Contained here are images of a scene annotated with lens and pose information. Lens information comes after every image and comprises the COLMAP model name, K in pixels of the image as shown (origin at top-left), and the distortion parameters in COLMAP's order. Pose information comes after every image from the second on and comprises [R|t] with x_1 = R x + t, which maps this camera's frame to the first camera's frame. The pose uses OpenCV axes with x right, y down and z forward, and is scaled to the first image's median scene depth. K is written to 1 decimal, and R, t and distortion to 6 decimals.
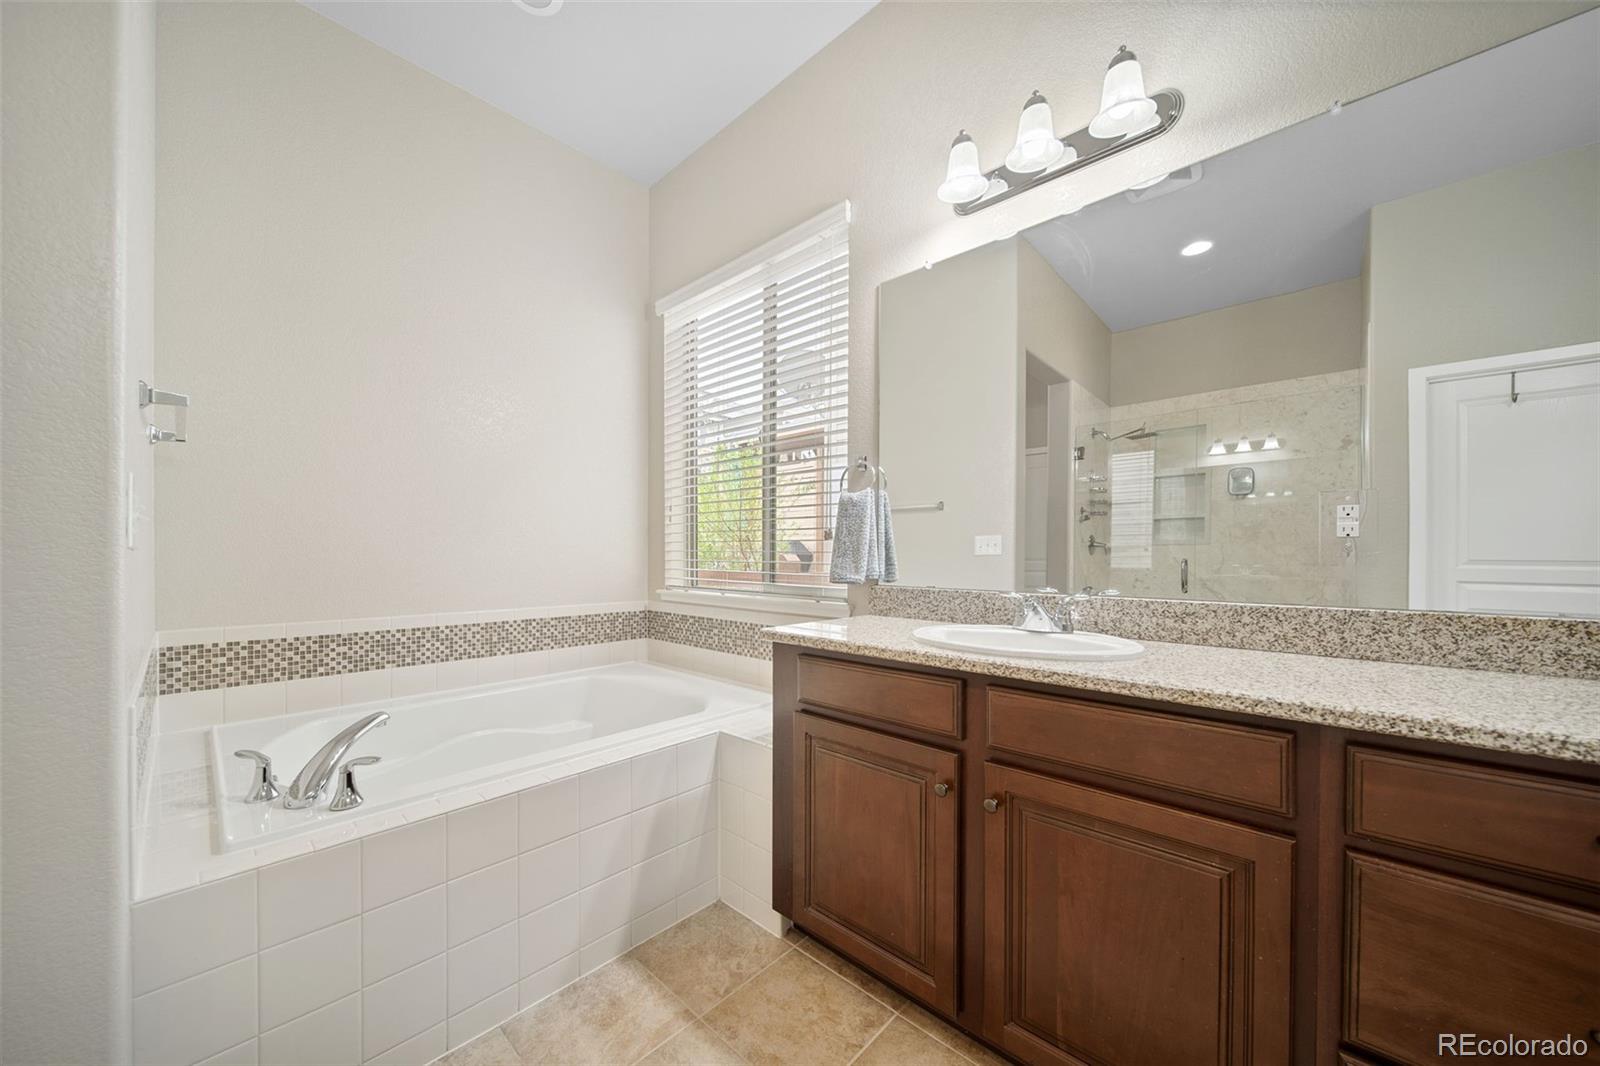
lens RADIAL K [[568.7, 0, 784.7], [0, 568.7, 555.3], [0, 0, 1]] dist [-0.000604, -0.000179]
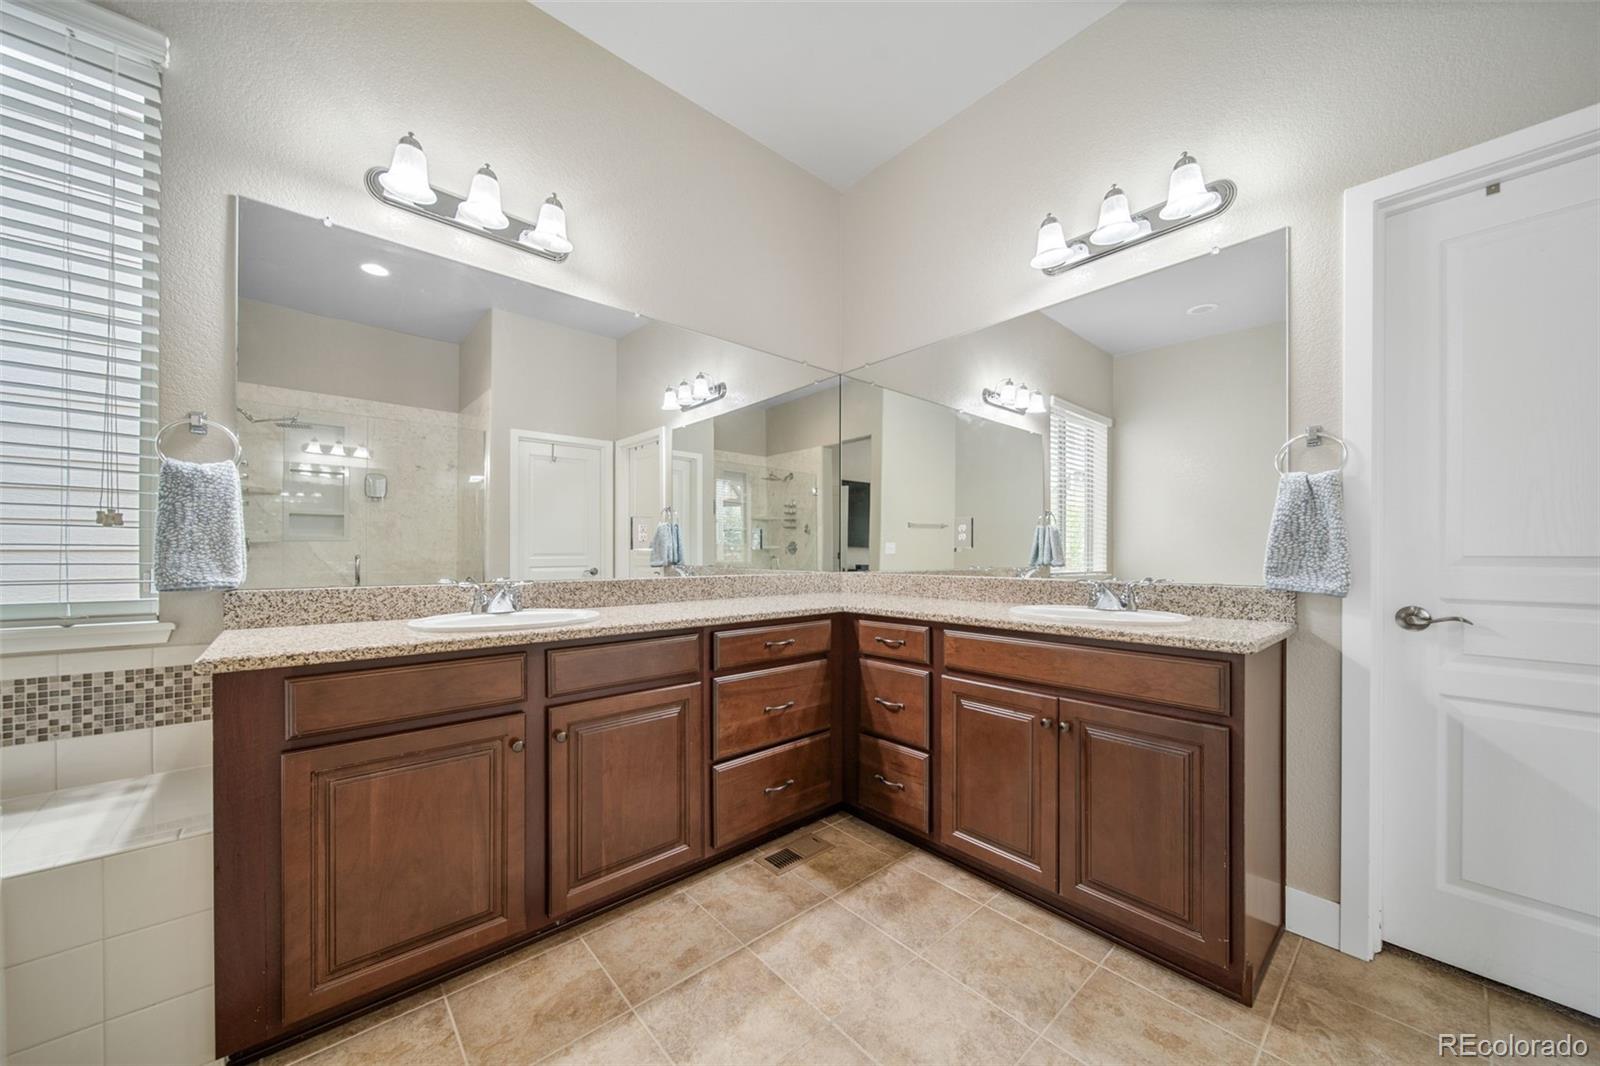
lens RADIAL K [[568.7, 0, 784.7], [0, 568.7, 555.3], [0, 0, 1]] dist [-0.000604, -0.000179]
pose [[0.093205, -0.004921, 0.995635, -0.714242], [0.000551, 0.999988, 0.004891, 0.004027], [-0.995647, 0.000093, 0.093206, 0.273653]]
